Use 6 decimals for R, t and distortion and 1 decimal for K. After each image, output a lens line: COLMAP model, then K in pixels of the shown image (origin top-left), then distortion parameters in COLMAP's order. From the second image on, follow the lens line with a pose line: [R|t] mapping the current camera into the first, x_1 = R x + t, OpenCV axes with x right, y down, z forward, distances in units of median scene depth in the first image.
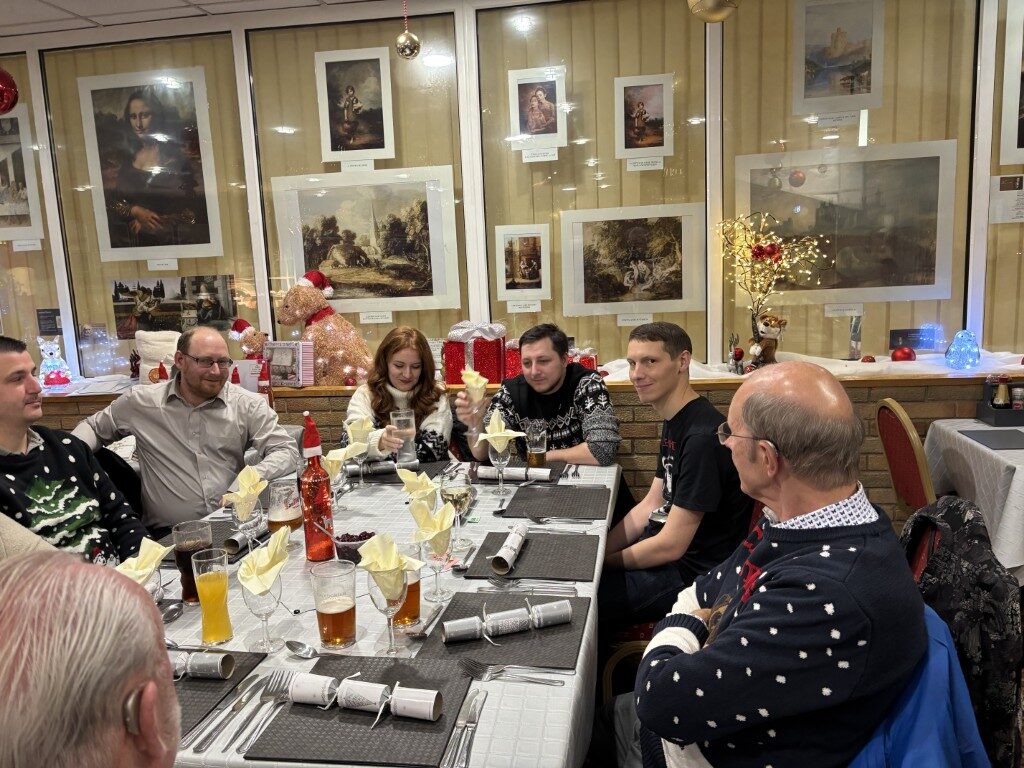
lens RADIAL K [[766.9, 0, 511.7], [0, 766.9, 386.2], [0, 0, 1]] dist [0.051116, -0.049759]
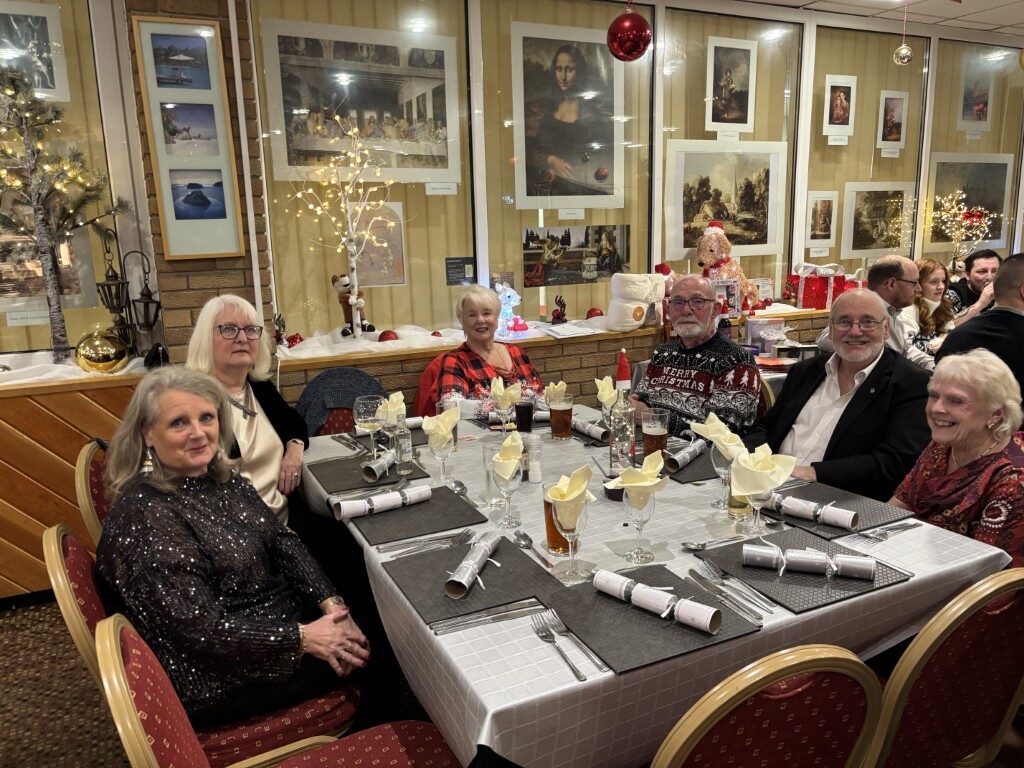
lens RADIAL K [[766.9, 0, 517.5], [0, 766.9, 385.1], [0, 0, 1]] dist [0.051116, -0.049759]
pose [[0.817334, -0.093069, 0.568598, -1.182455], [0.077131, 0.995659, 0.052099, 0.015823], [-0.570978, 0.001274, 0.820964, 0.188367]]
